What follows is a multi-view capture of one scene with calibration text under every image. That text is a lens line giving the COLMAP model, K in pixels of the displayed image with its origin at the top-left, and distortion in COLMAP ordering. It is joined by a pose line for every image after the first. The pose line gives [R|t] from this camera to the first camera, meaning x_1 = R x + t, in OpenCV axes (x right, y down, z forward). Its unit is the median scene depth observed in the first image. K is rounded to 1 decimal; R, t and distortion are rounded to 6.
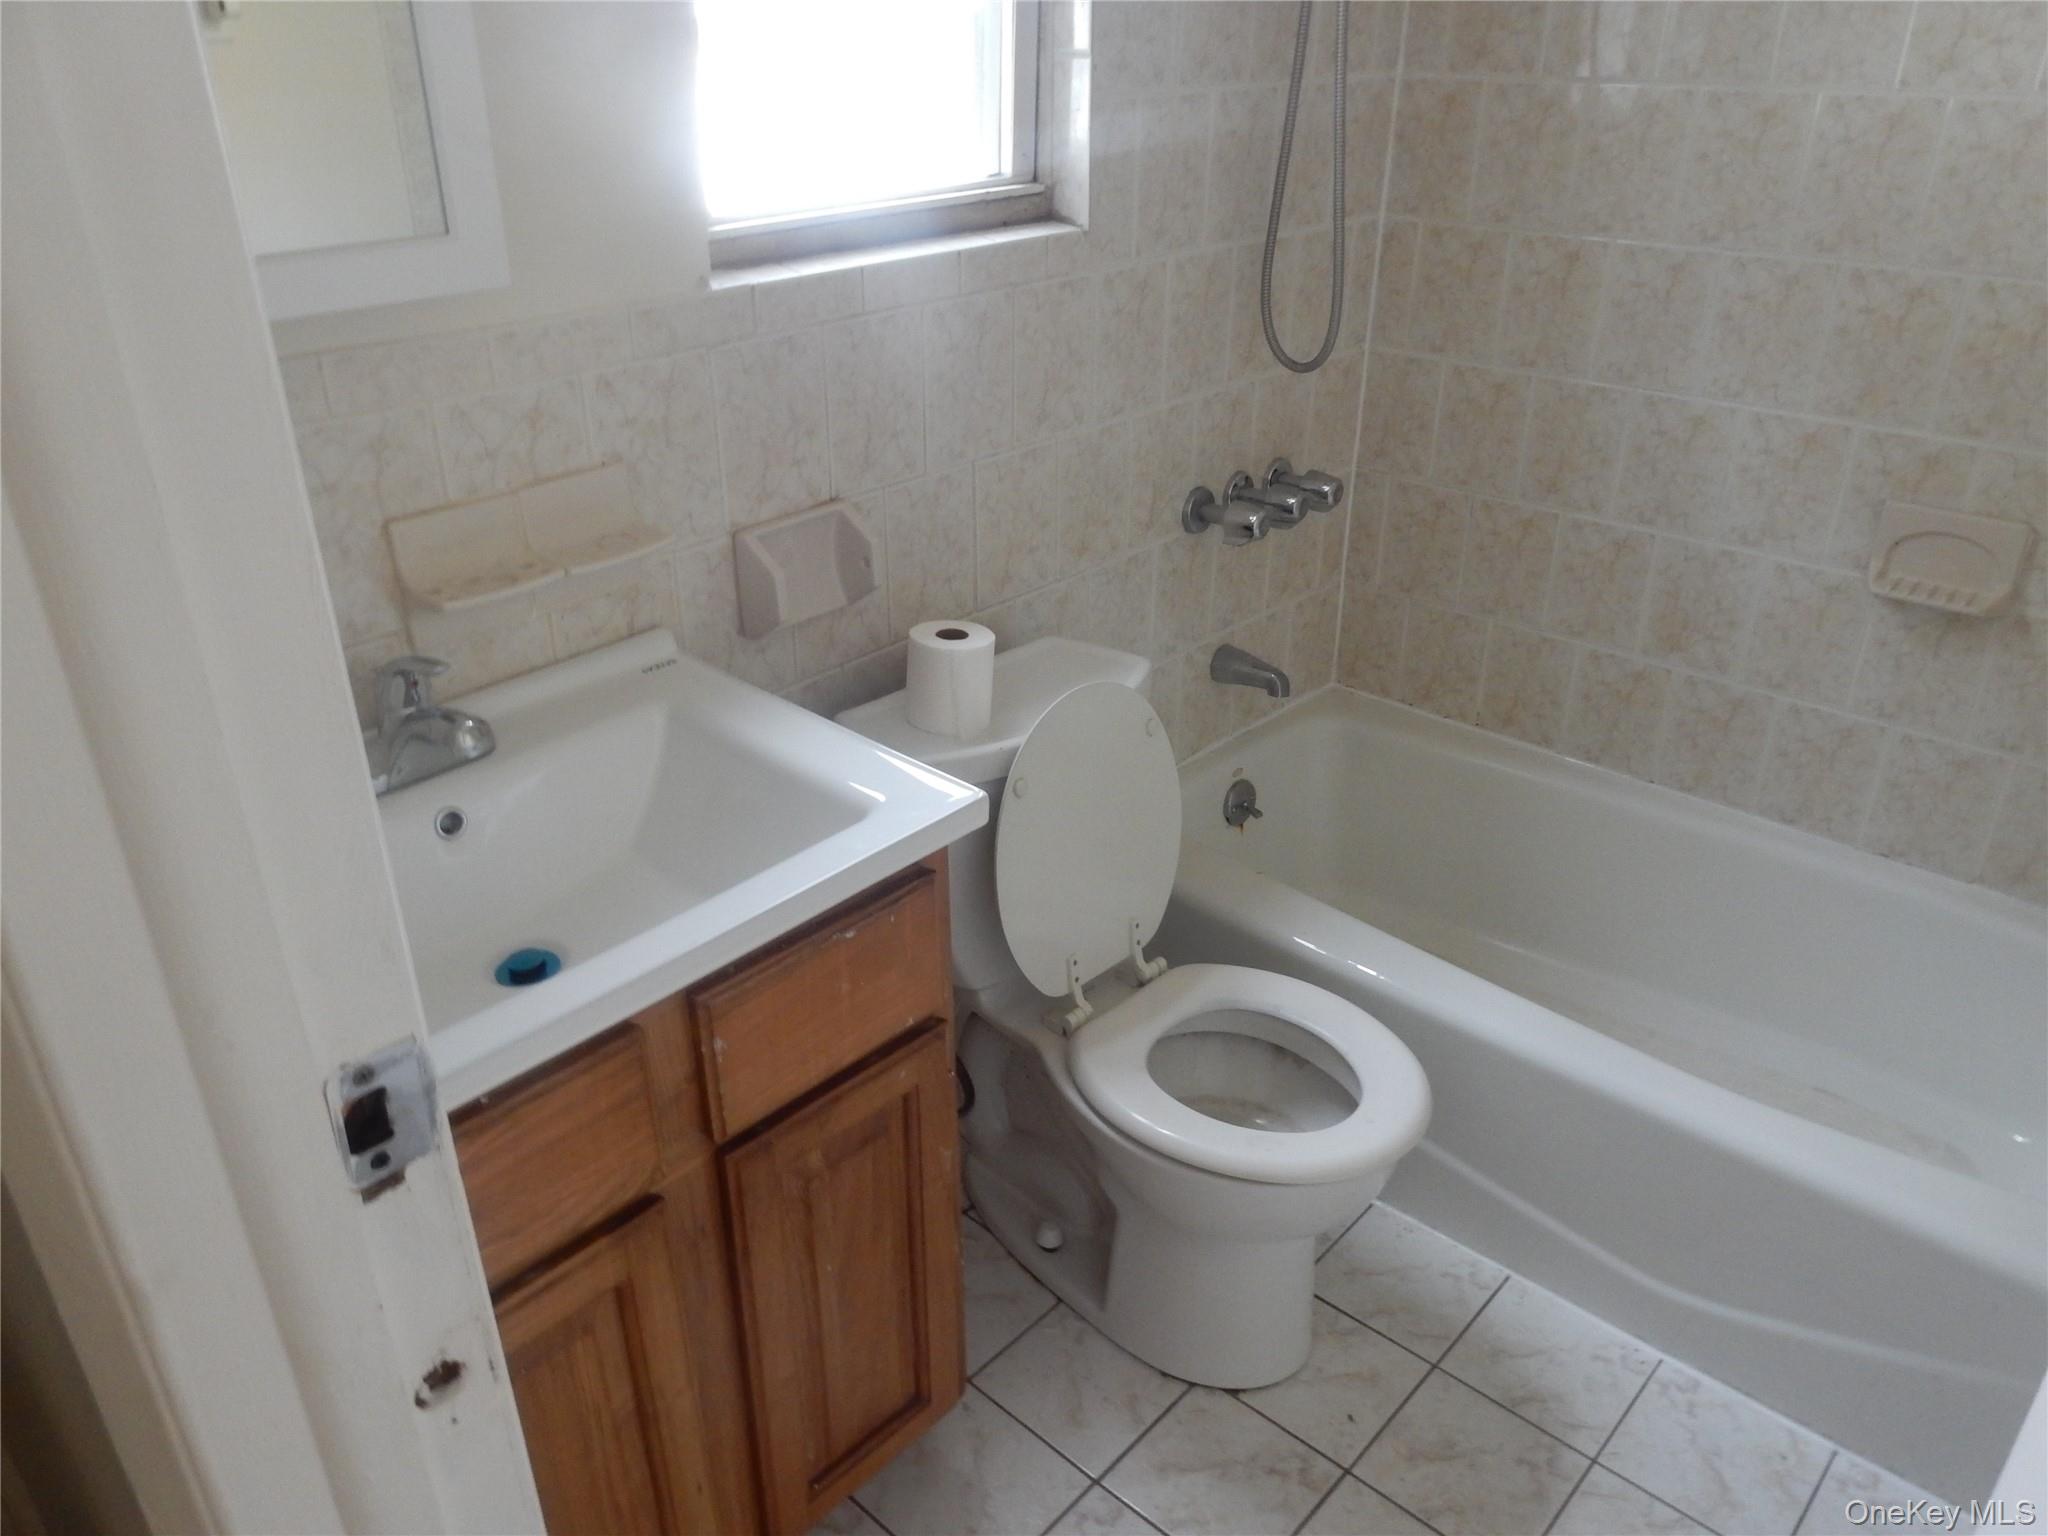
lens RADIAL K [[1527.4, 0, 1009.0], [0, 1527.4, 776.8], [0, 0, 1]] dist [0.005426, -0.007151]
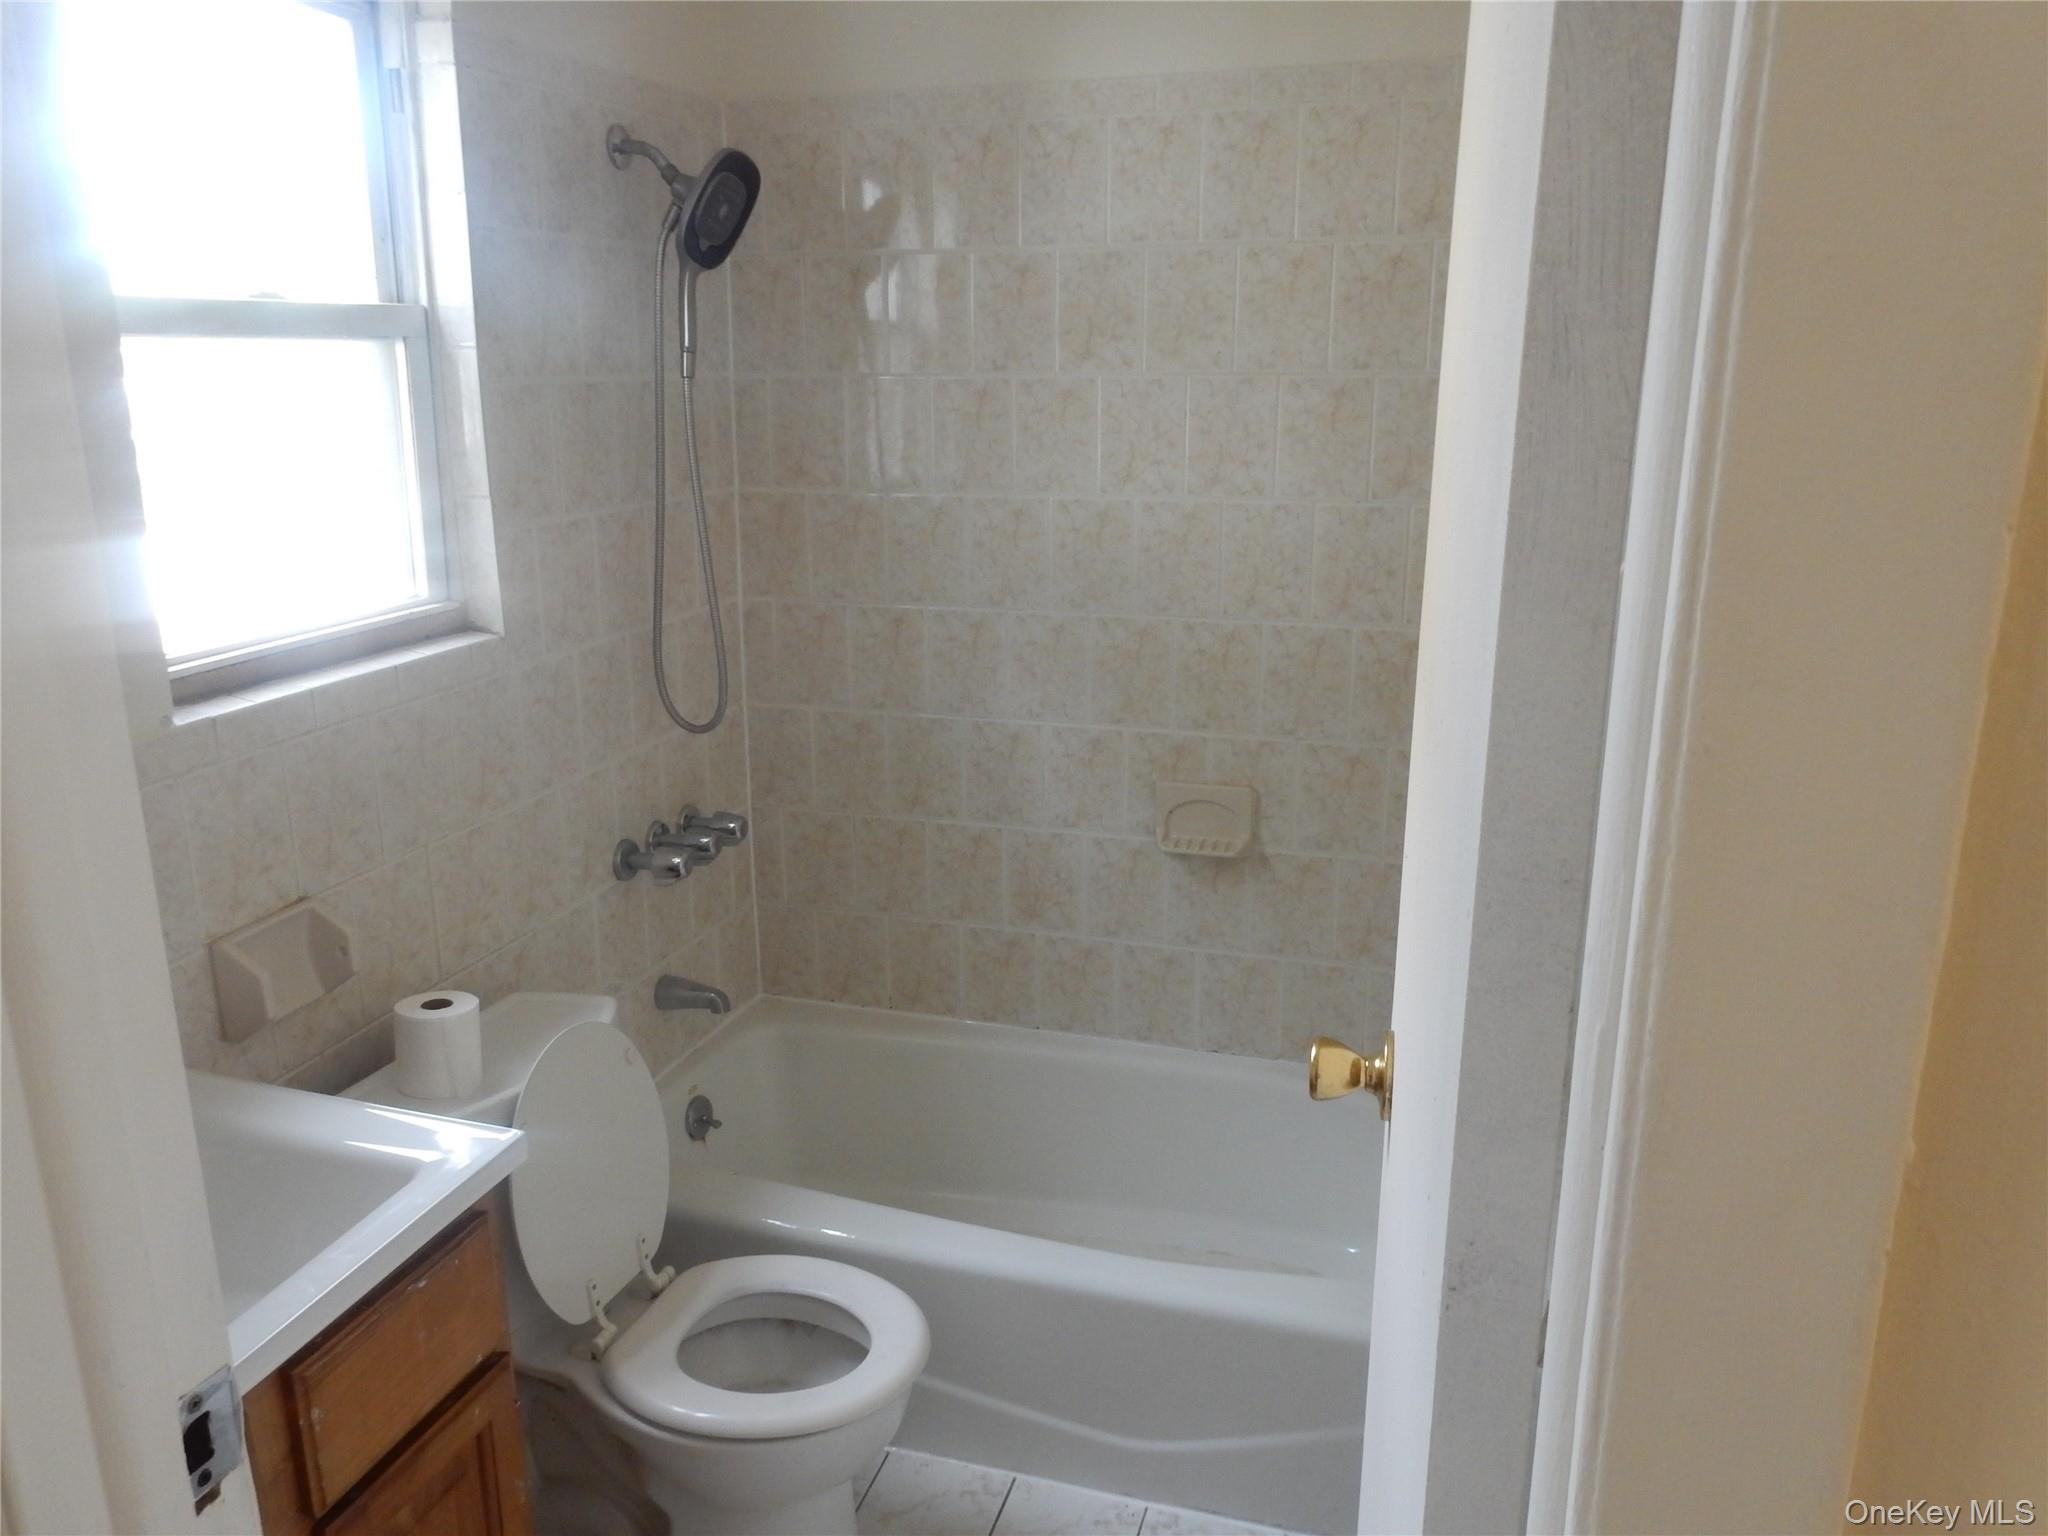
lens RADIAL K [[1527.4, 0, 1023.3], [0, 1527.4, 760.8], [0, 0, 1]] dist [0.005426, -0.007151]
pose [[0.903887, -0.110314, 0.413303, -0.080313], [0.198291, 0.964154, -0.176319, 0.012853], [-0.379037, 0.241327, 0.893360, -0.152001]]
